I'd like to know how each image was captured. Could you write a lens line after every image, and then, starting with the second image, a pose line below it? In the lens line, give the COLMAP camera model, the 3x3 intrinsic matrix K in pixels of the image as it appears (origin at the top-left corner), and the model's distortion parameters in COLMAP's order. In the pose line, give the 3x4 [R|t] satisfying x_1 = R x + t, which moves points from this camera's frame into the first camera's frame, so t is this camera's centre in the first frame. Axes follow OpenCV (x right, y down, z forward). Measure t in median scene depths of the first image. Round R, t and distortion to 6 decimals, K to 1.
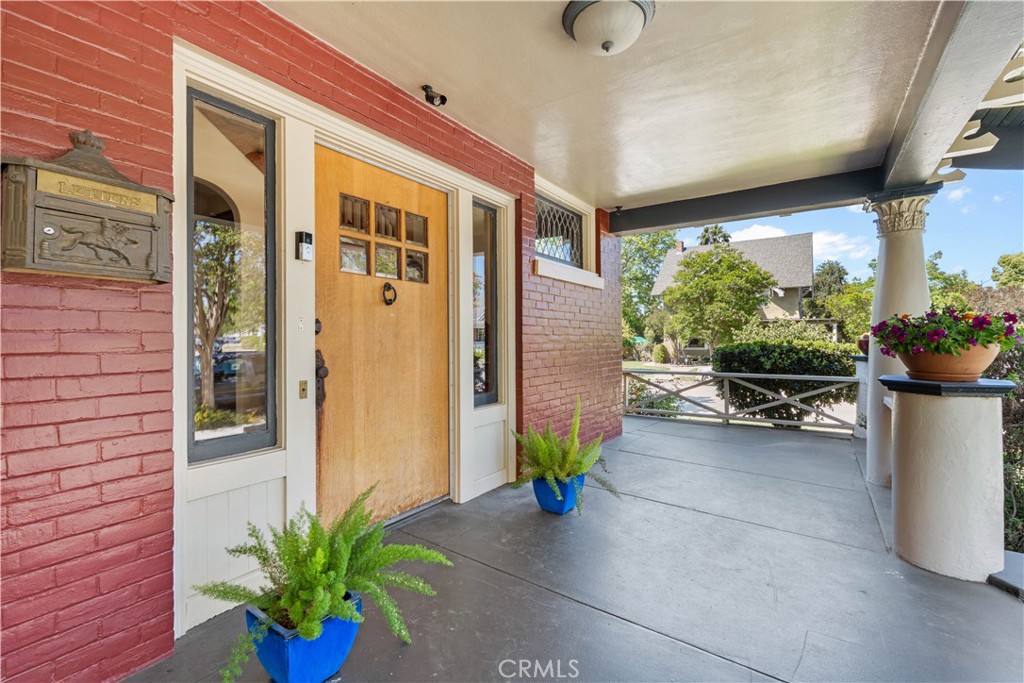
lens RADIAL K [[451.3, 0, 512.5], [0, 451.3, 338.2], [0, 0, 1]] dist [-0.004783, 0.000645]
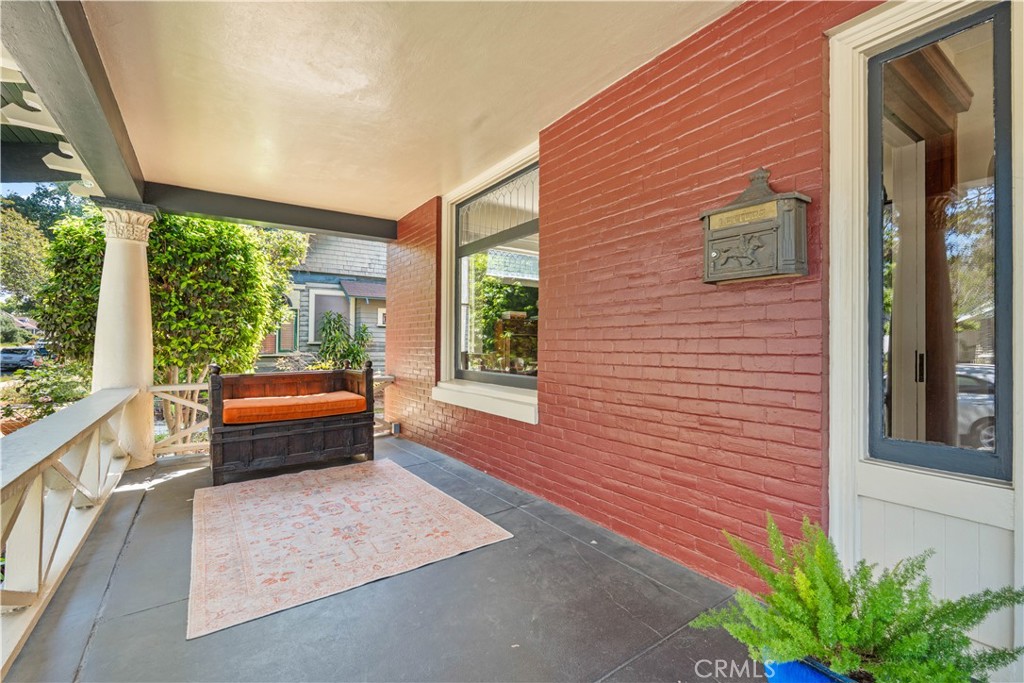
lens RADIAL K [[451.3, 0, 514.7], [0, 451.3, 340.5], [0, 0, 1]] dist [-0.004783, 0.000645]
pose [[-0.359714, -0.006567, -0.933039, 0.529425], [-0.000336, 0.999976, -0.006909, 0.050358], [0.933062, -0.002172, -0.359708, 0.797012]]
